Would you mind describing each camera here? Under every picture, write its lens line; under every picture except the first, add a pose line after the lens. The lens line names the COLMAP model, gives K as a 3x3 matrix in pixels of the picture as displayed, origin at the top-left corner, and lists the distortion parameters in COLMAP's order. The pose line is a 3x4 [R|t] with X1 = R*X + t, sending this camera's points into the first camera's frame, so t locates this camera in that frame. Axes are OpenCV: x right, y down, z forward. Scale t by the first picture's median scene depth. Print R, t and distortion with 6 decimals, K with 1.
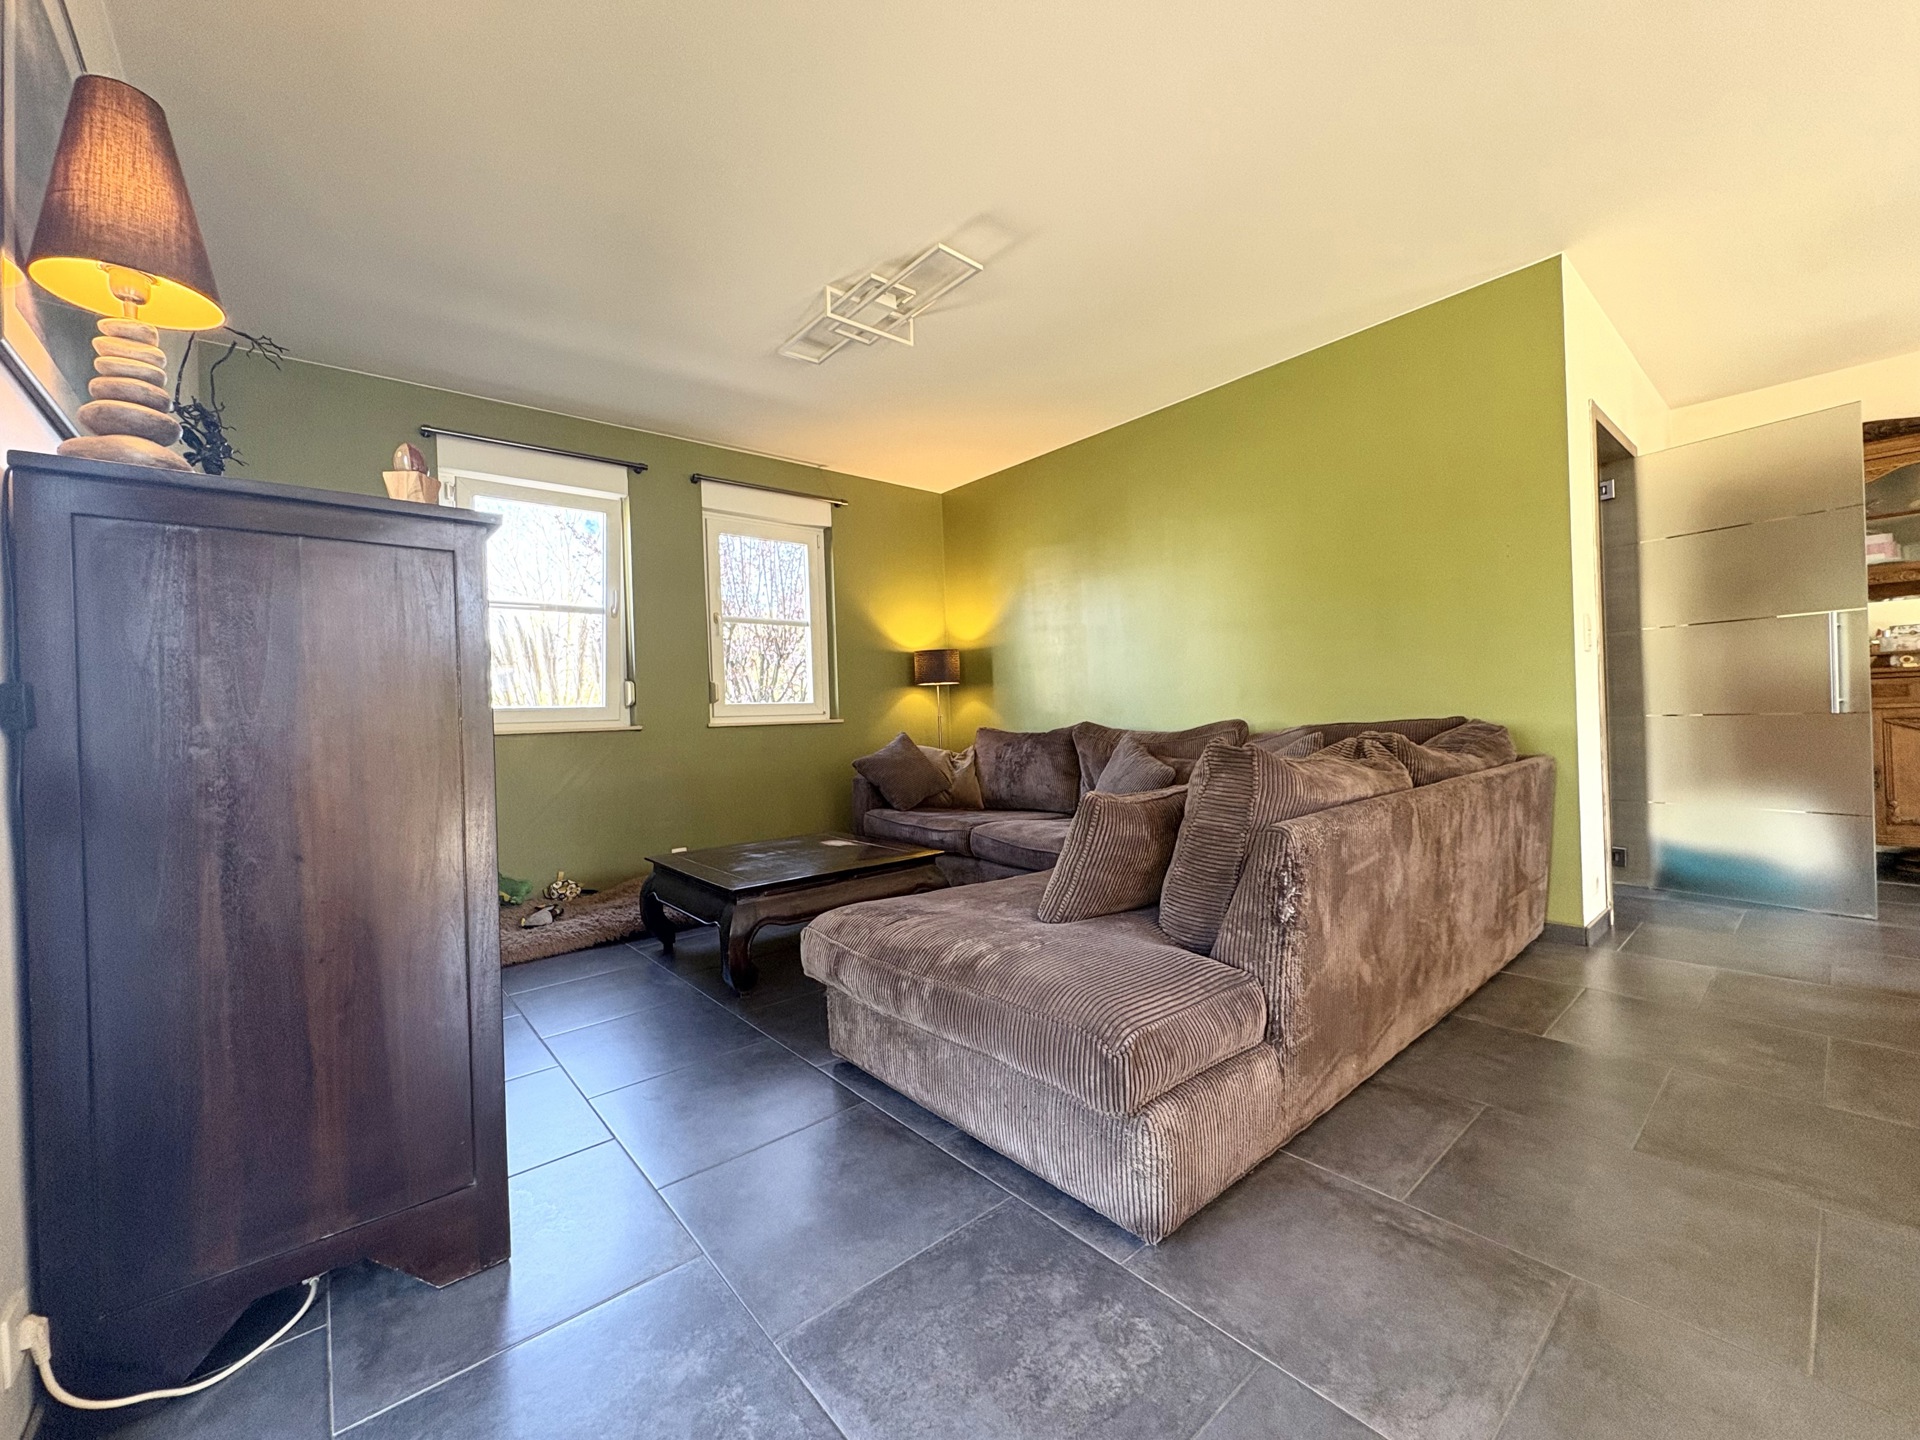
lens RADIAL K [[765.4, 0, 960.5], [0, 765.4, 717.7], [0, 0, 1]] dist [-0.005813, -0.000246]
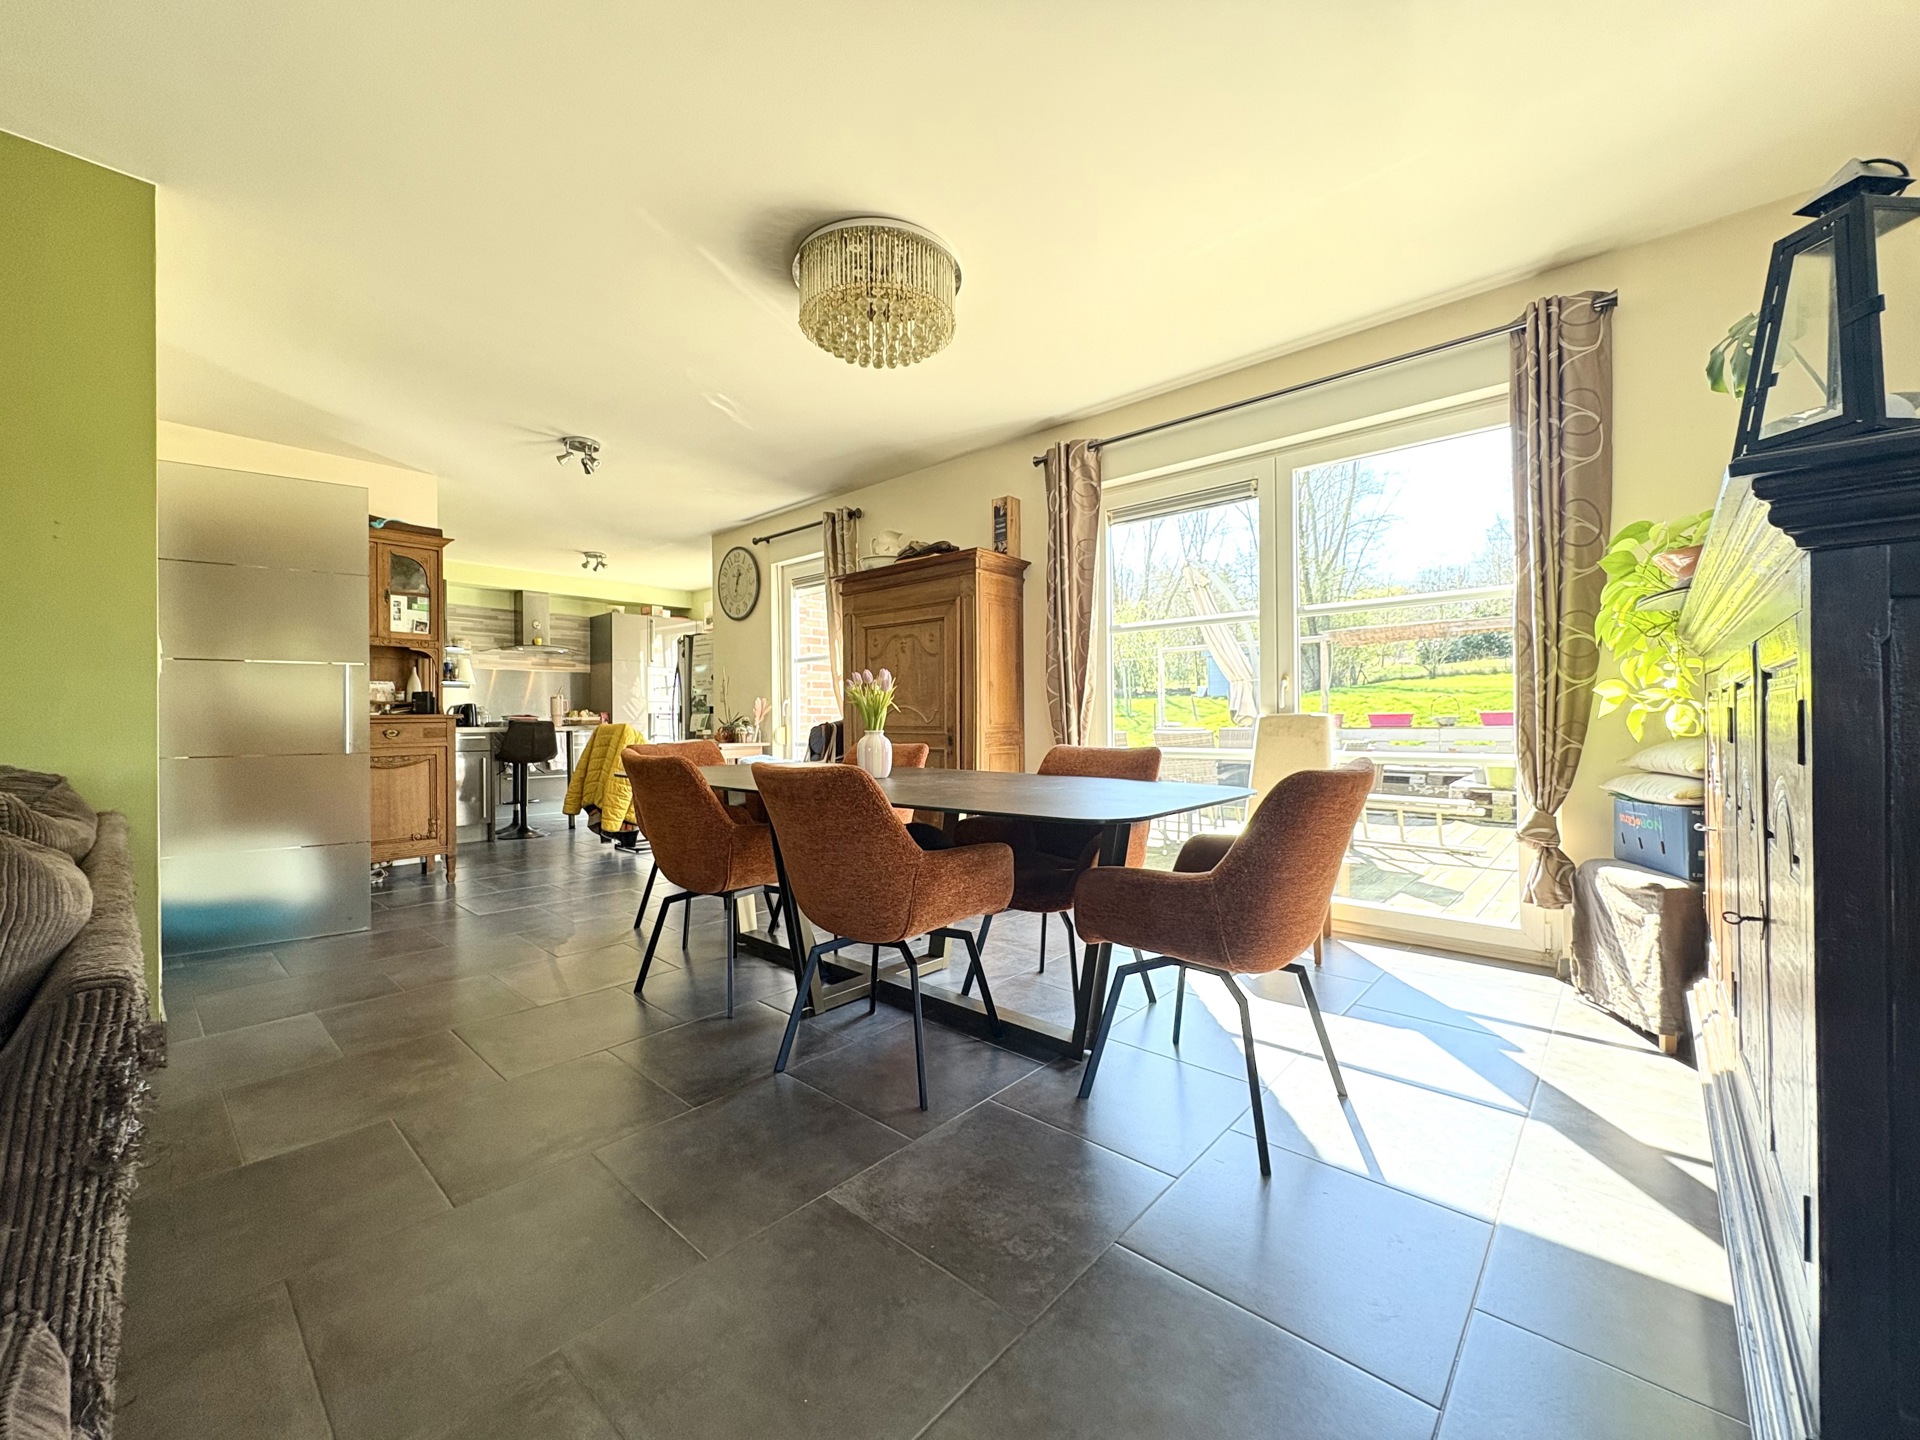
lens RADIAL K [[765.4, 0, 959.8], [0, 765.4, 714.9], [0, 0, 1]] dist [-0.005813, -0.000246]
pose [[-0.128357, 0.042073, 0.990835, -0.158398], [0.017945, 0.999035, -0.040097, -0.002161], [-0.991566, 0.012634, -0.128988, 0.451728]]
